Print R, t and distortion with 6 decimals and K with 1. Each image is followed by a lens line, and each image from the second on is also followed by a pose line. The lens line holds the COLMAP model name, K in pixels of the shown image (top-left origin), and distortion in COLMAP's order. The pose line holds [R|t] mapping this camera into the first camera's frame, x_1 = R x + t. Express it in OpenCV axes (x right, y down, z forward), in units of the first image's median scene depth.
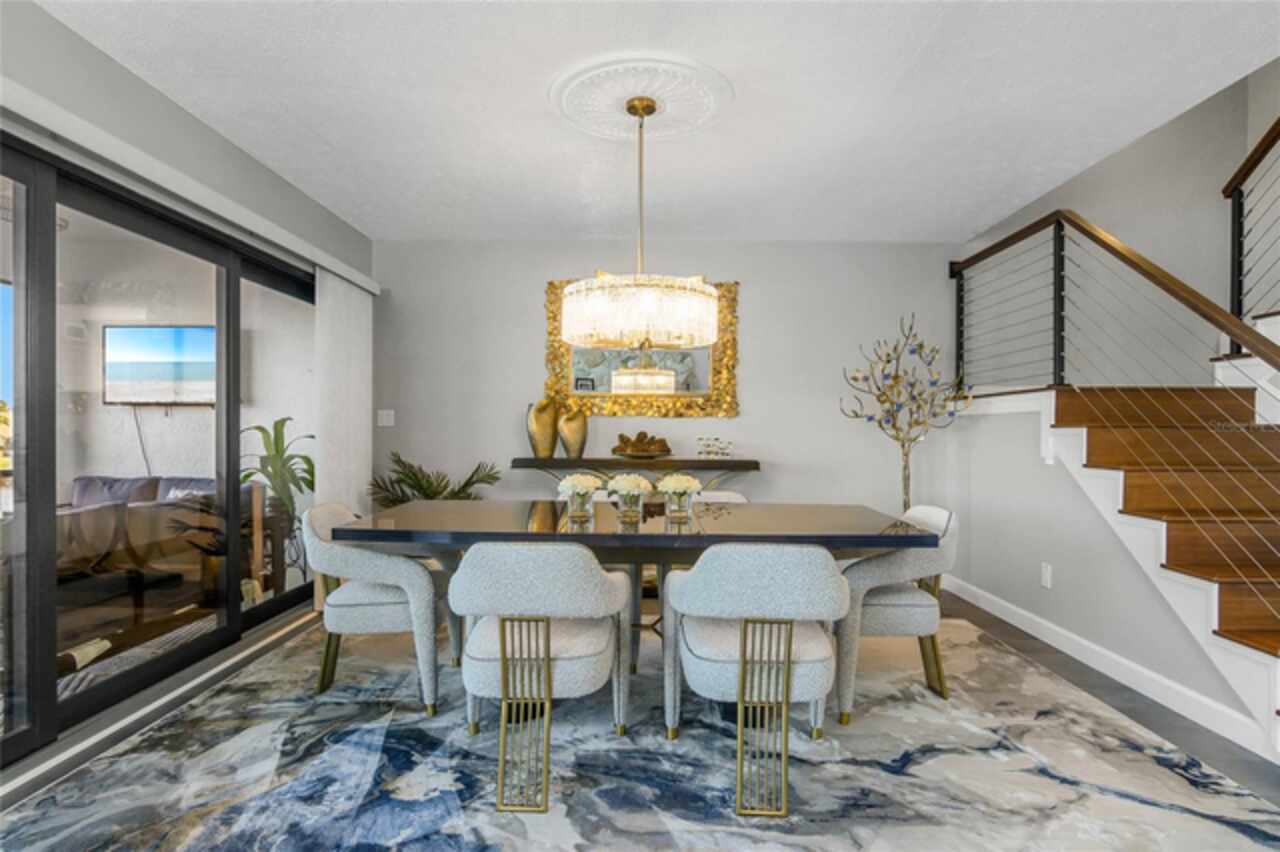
lens RADIAL K [[711.4, 0, 640.0], [0, 711.4, 426.0], [0, 0, 1]] dist [-0.020606, 0.002289]
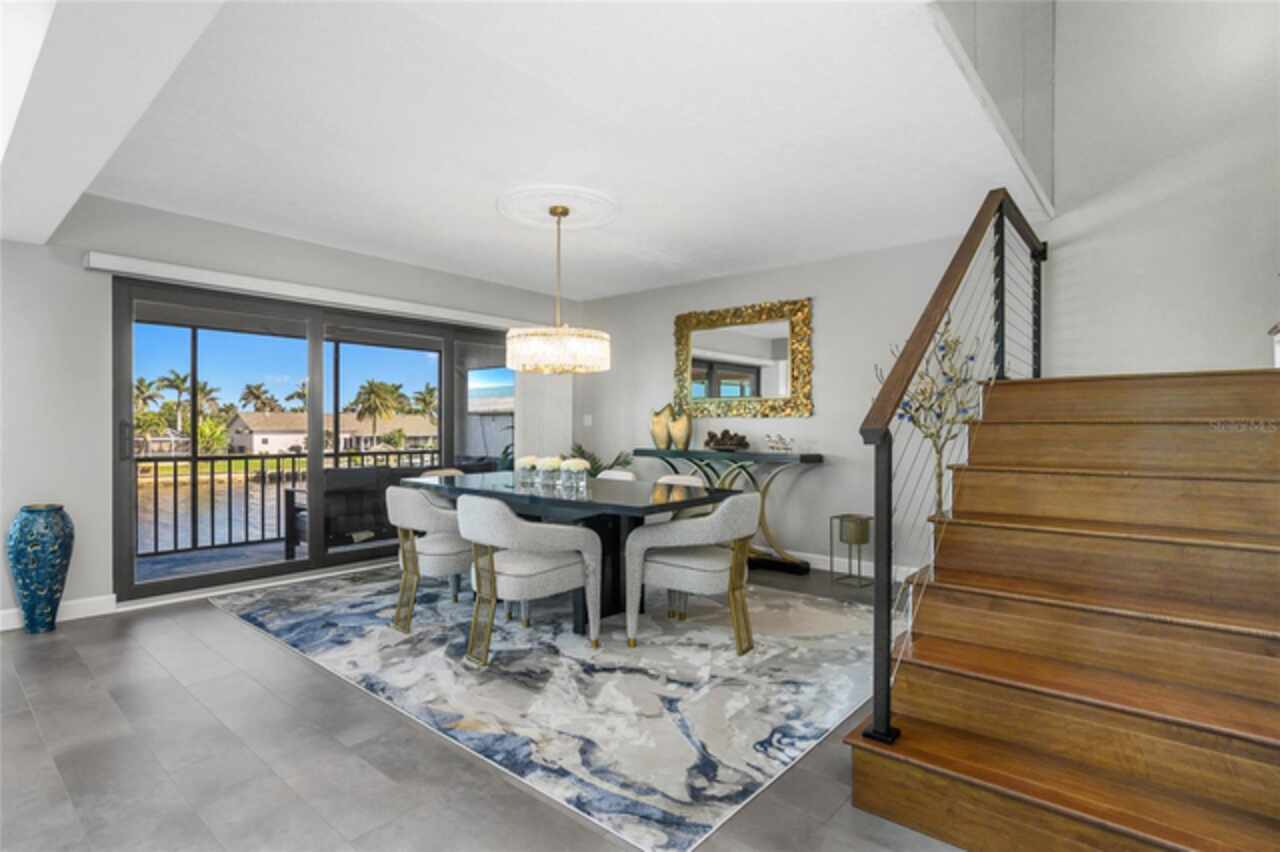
lens RADIAL K [[643.9, 0, 633.8], [0, 643.9, 427.6], [0, 0, 1]] dist [-0.030340, -0.000045]
pose [[0.768781, 0.000249, -0.639512, 1.069812], [0.007589, 0.999926, 0.009512, -0.013556], [0.639467, -0.012166, 0.768722, 0.057376]]
